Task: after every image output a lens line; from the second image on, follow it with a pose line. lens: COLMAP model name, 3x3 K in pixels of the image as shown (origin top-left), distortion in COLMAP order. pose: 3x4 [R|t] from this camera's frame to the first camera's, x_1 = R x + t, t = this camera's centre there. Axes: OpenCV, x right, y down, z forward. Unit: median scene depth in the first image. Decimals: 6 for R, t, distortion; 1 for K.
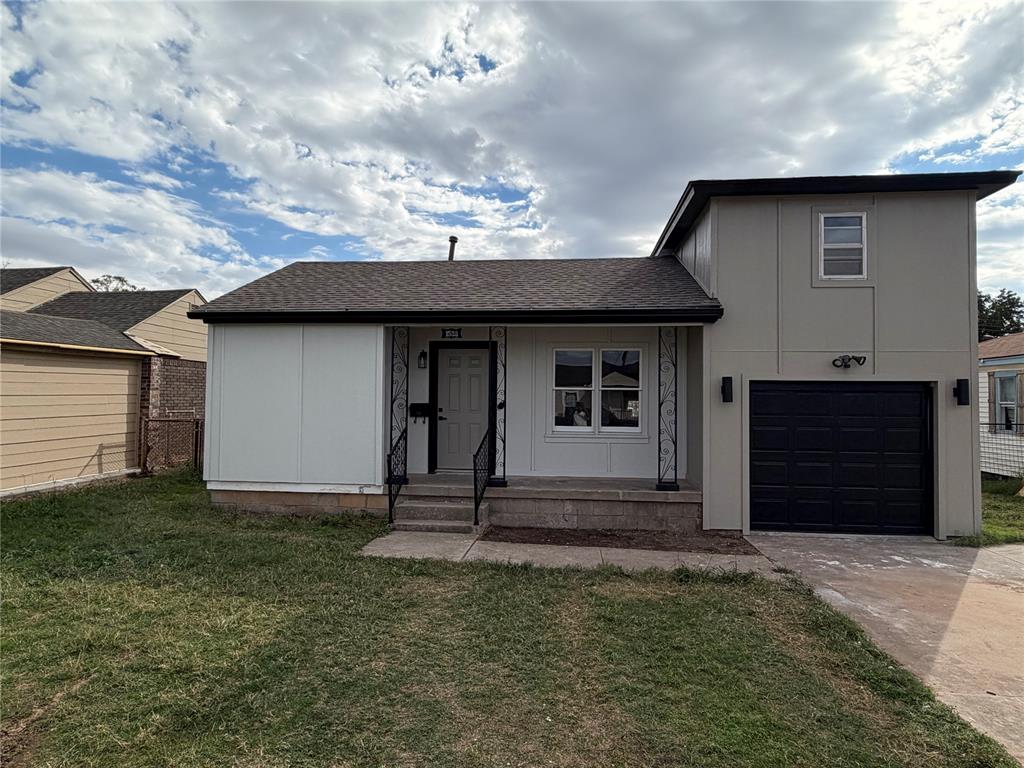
lens RADIAL K [[640.6, 0, 508.8], [0, 640.6, 386.1], [0, 0, 1]] dist [-0.003685, 0.006311]
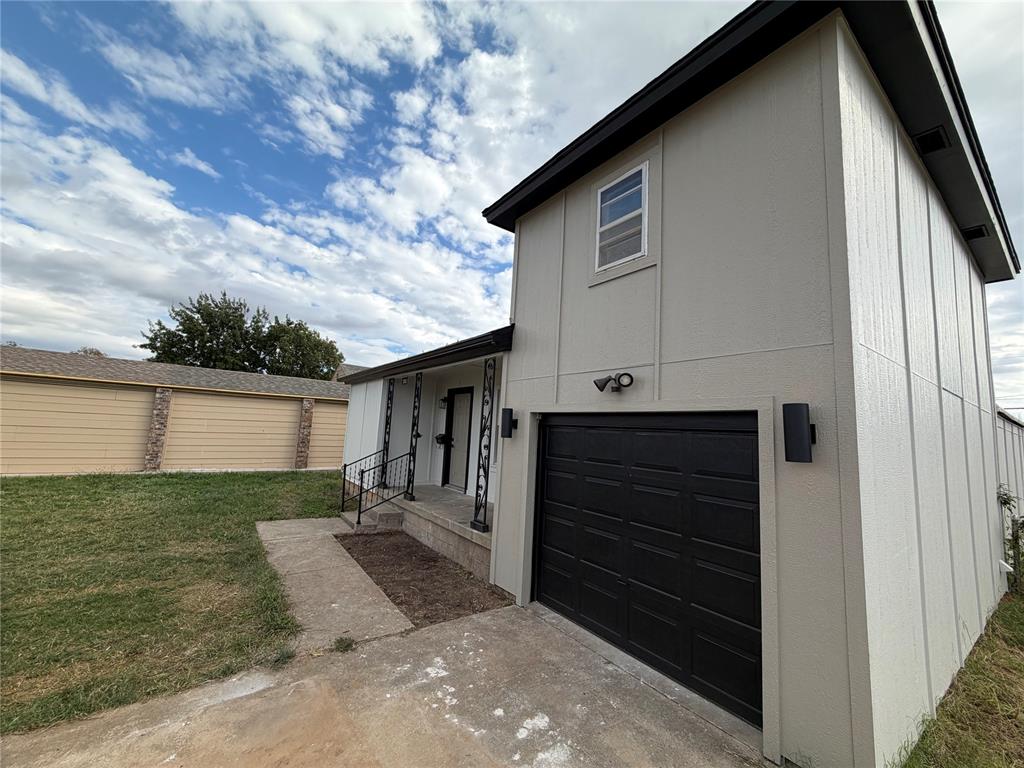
lens RADIAL K [[413.6, 0, 511.0], [0, 413.6, 382.7], [0, 0, 1]] dist [0.000382, 0.000537]
pose [[0.659103, -0.060721, -0.749597, 0.634649], [-0.032363, 0.993522, -0.108937, 0.009780], [0.751356, 0.096060, 0.652868, 0.517362]]
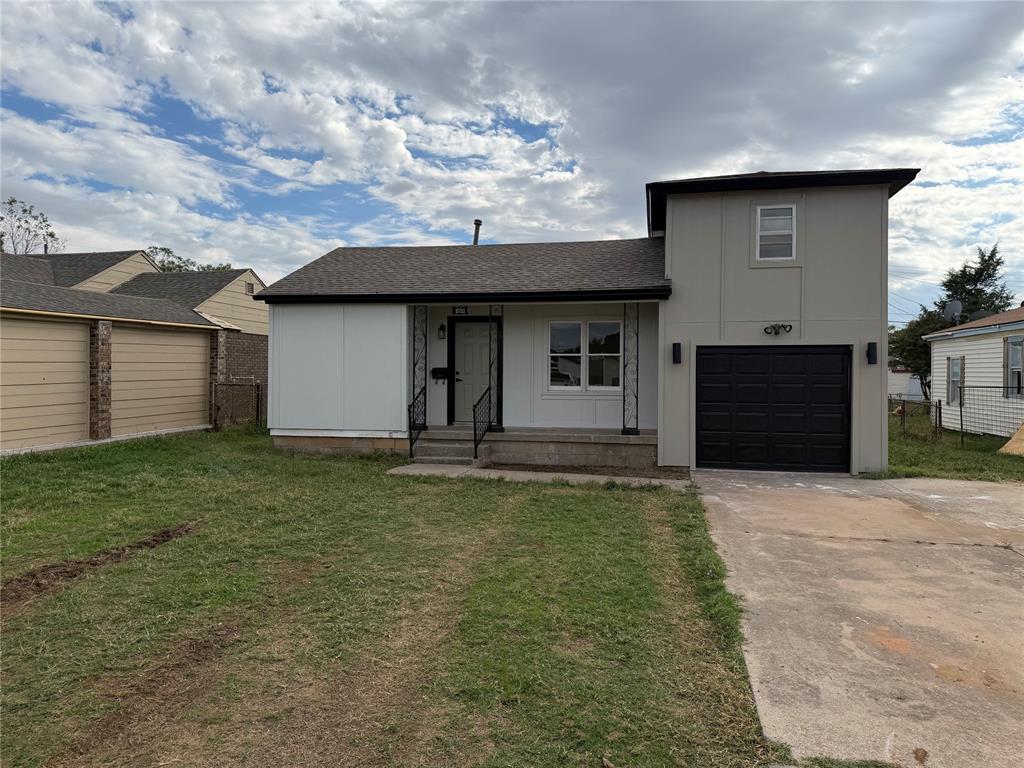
lens RADIAL K [[722.1, 0, 519.1], [0, 722.1, 386.6], [0, 0, 1]] dist [0.110615, -0.004328]
pose [[0.995834, -0.002325, -0.091154, 0.135617], [0.005545, 0.999369, 0.035092, 0.015346], [0.091015, -0.035451, 0.995218, -0.353853]]
